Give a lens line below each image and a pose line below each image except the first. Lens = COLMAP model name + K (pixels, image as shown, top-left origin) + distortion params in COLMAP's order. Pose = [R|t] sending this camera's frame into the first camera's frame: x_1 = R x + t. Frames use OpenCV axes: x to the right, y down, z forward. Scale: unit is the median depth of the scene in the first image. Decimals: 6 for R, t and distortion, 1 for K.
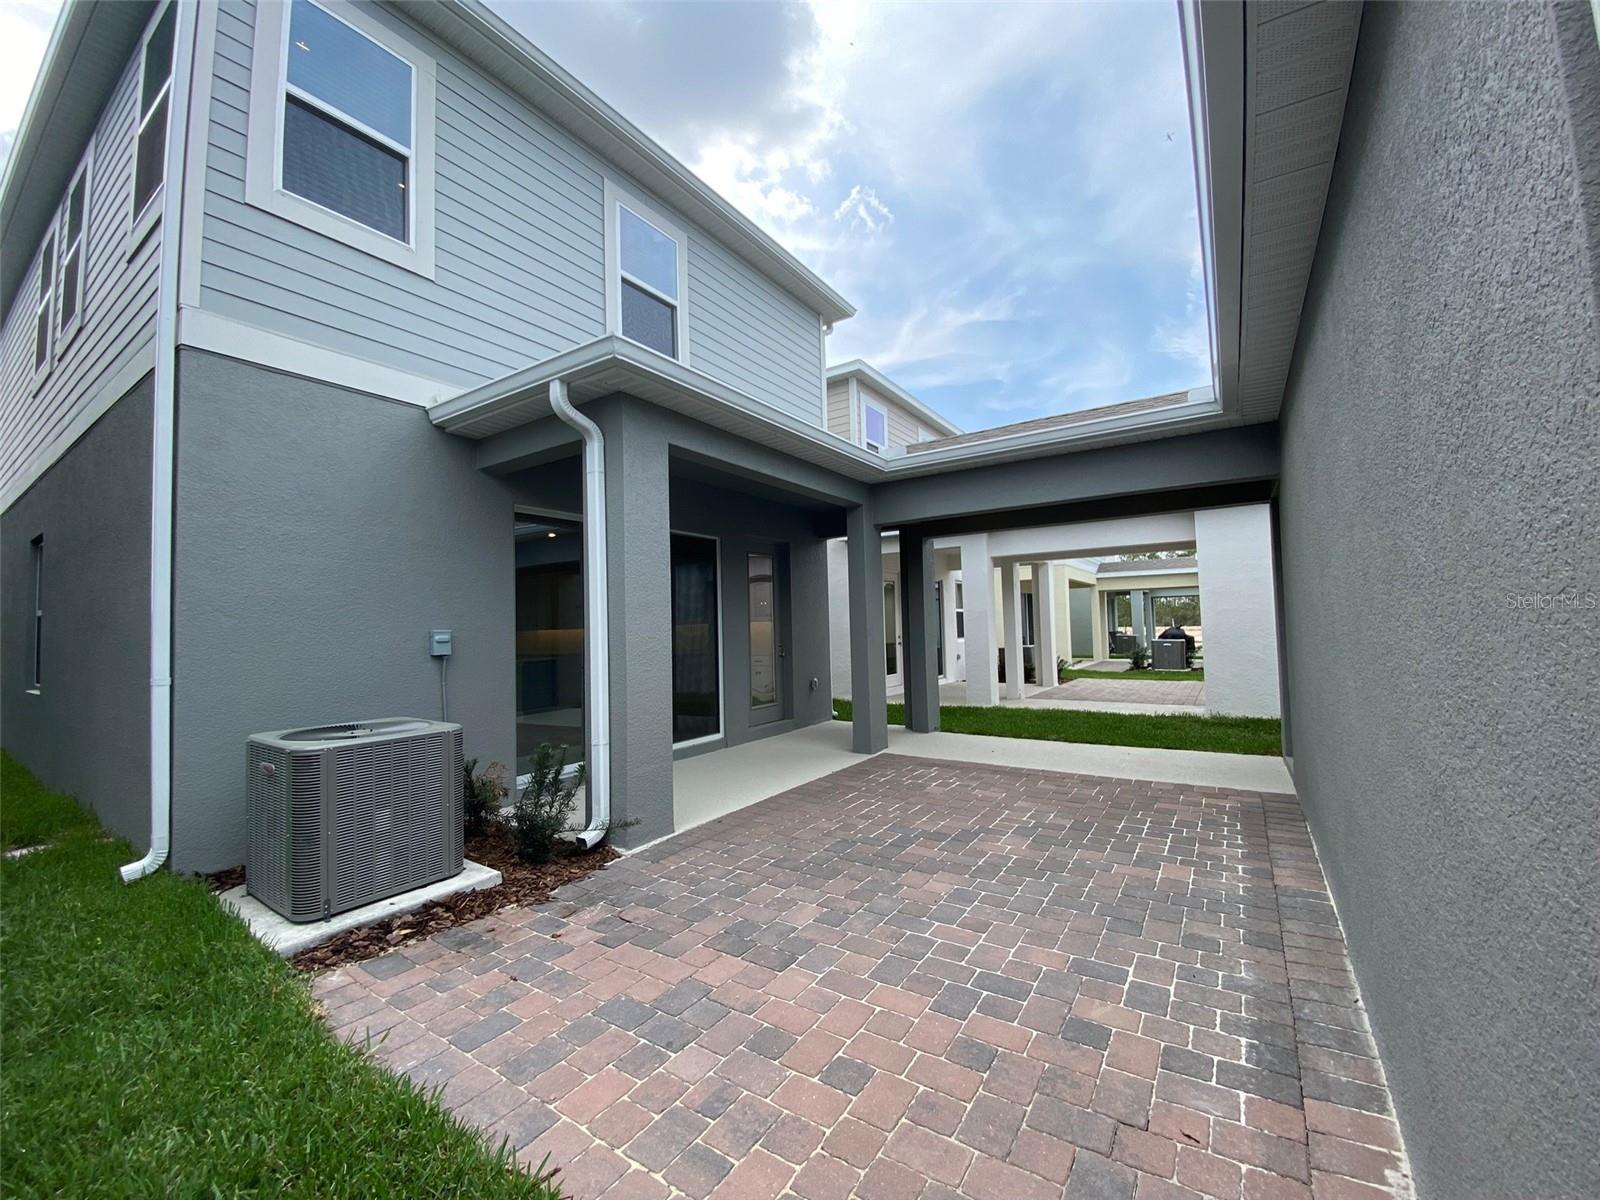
lens RADIAL K [[646.2, 0, 803.5], [0, 646.2, 602.5], [0, 0, 1]] dist [0.028009, -0.024880]
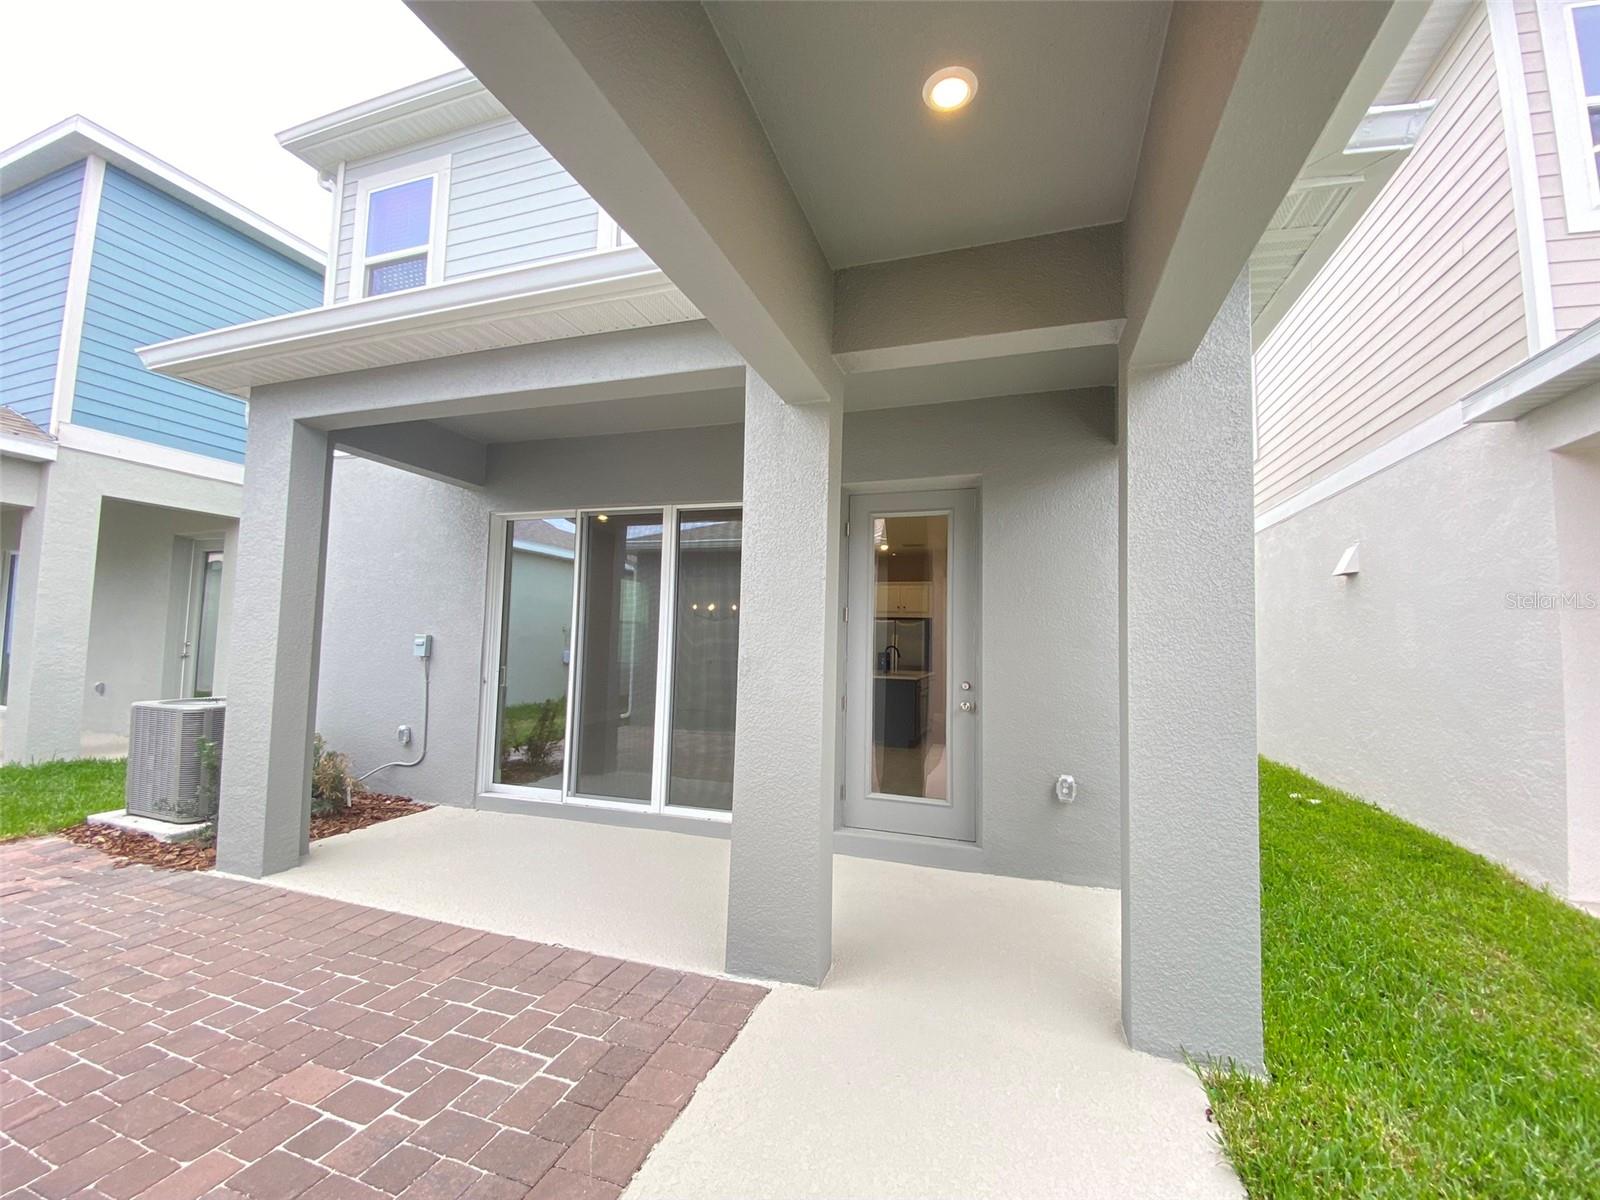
lens RADIAL K [[646.2, 0, 803.5], [0, 646.2, 602.5], [0, 0, 1]] dist [0.028009, -0.024880]
pose [[0.249097, -0.029676, -0.968024, 0.771171], [0.018782, 0.999490, -0.025808, 0.028575], [0.968296, -0.011753, 0.249528, 1.416510]]
